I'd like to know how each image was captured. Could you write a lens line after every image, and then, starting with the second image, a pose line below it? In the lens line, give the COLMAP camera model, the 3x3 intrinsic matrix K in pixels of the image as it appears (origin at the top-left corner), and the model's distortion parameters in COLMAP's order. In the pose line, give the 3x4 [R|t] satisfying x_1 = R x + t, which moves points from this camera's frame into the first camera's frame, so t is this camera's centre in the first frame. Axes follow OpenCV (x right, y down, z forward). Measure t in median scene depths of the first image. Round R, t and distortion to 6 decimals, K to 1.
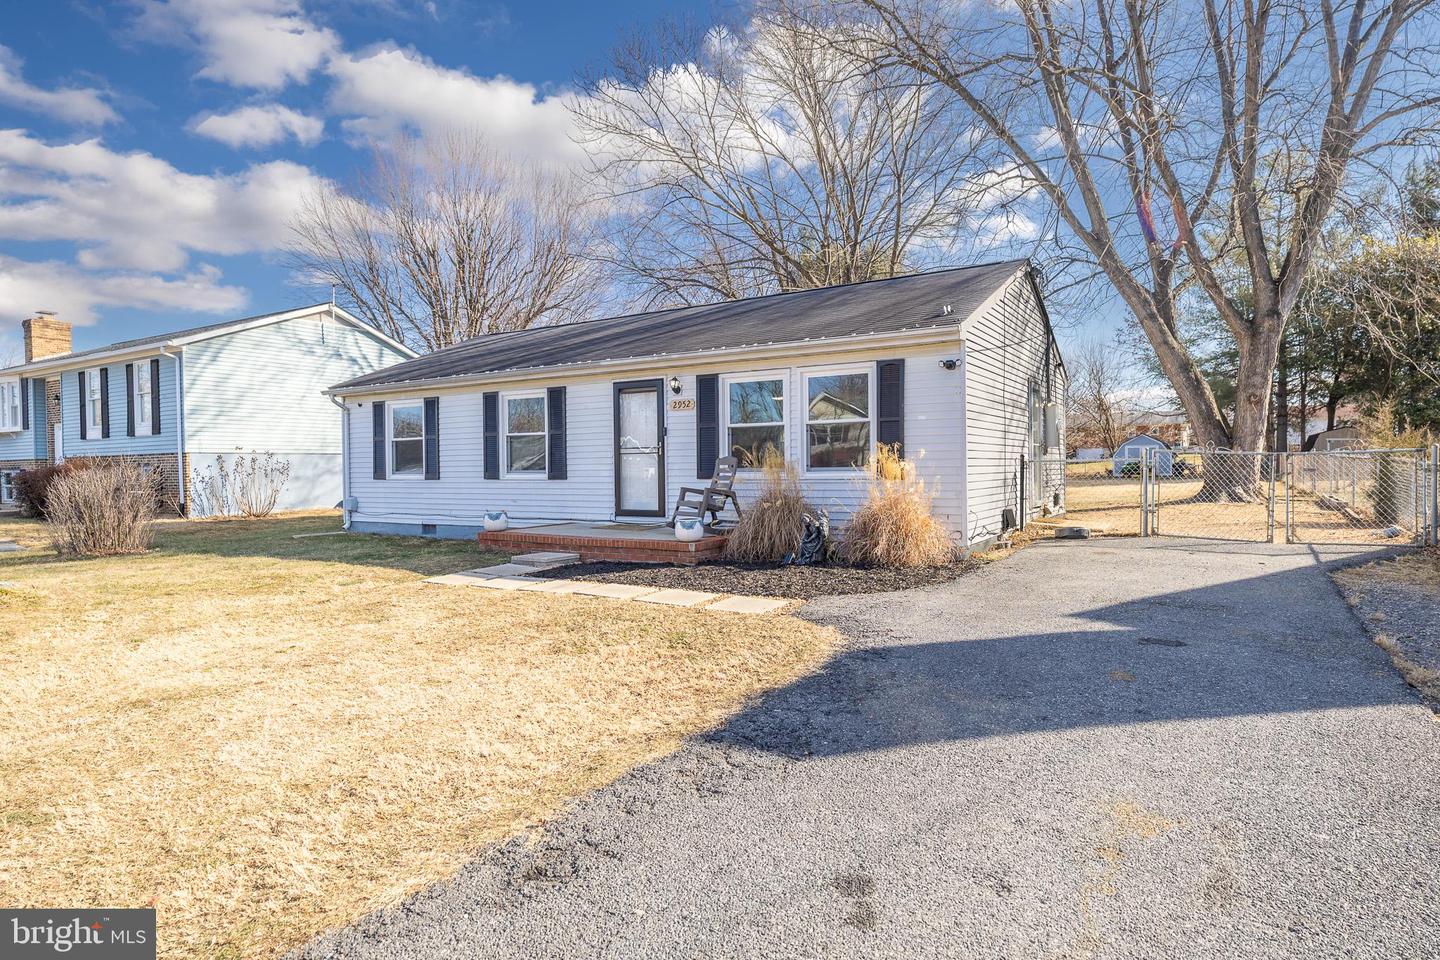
lens RADIAL K [[1116.3, 0, 720.8], [0, 1116.3, 483.8], [0, 0, 1]] dist [0.003188, -0.001773]
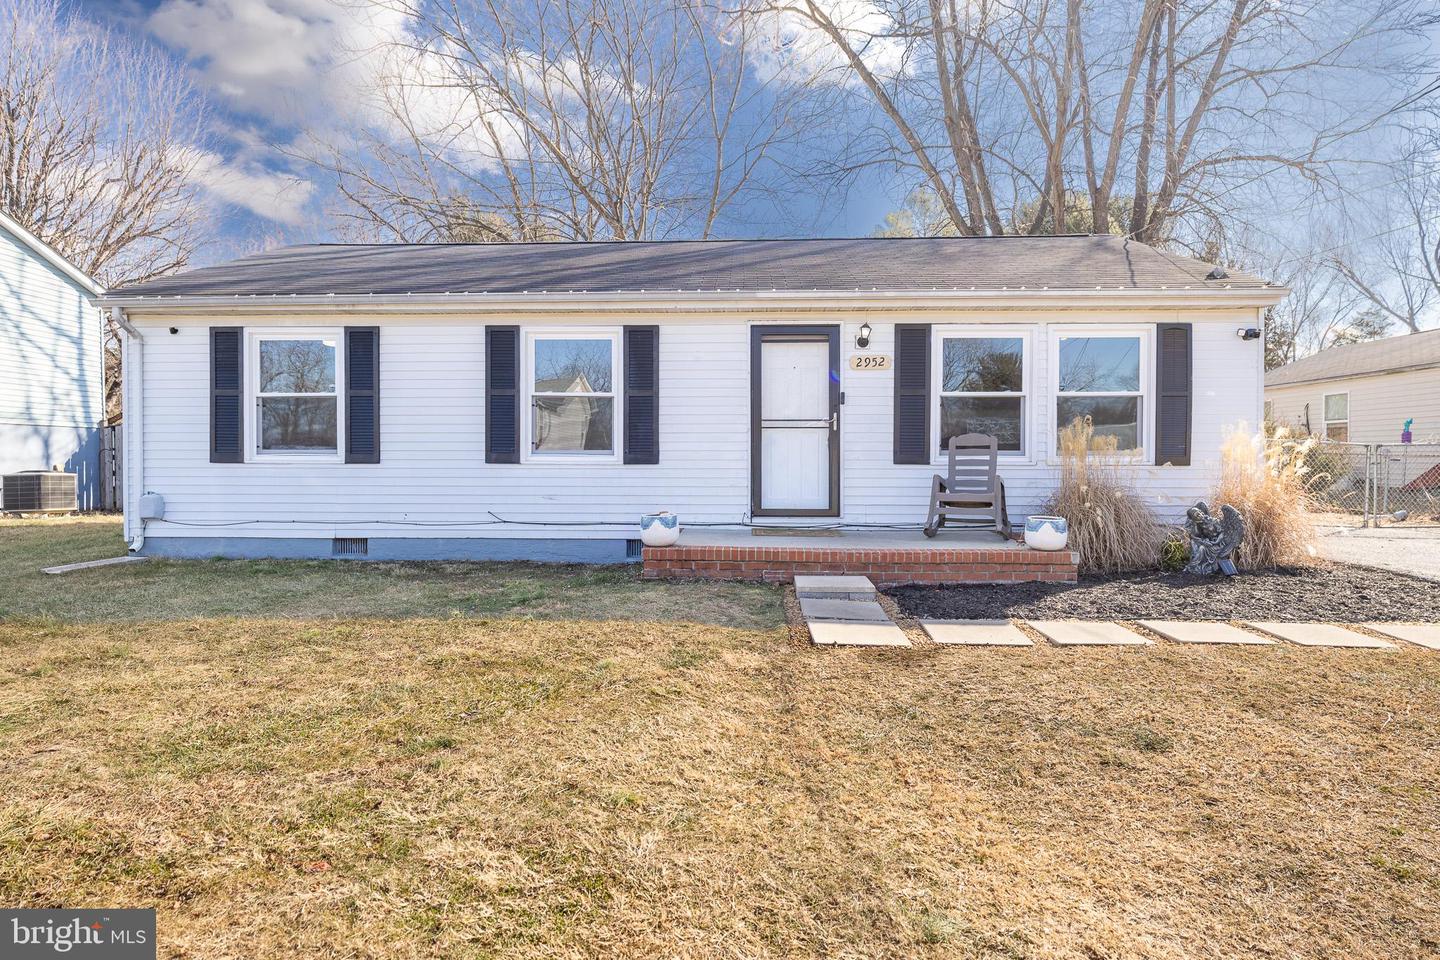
lens RADIAL K [[1116.3, 0, 719.9], [0, 1116.3, 475.4], [0, 0, 1]] dist [0.003188, -0.001773]
pose [[0.794820, -0.003329, 0.606837, -0.532170], [-0.000727, 0.999979, 0.006438, -0.001543], [-0.606845, -0.005558, 0.794801, 0.459293]]
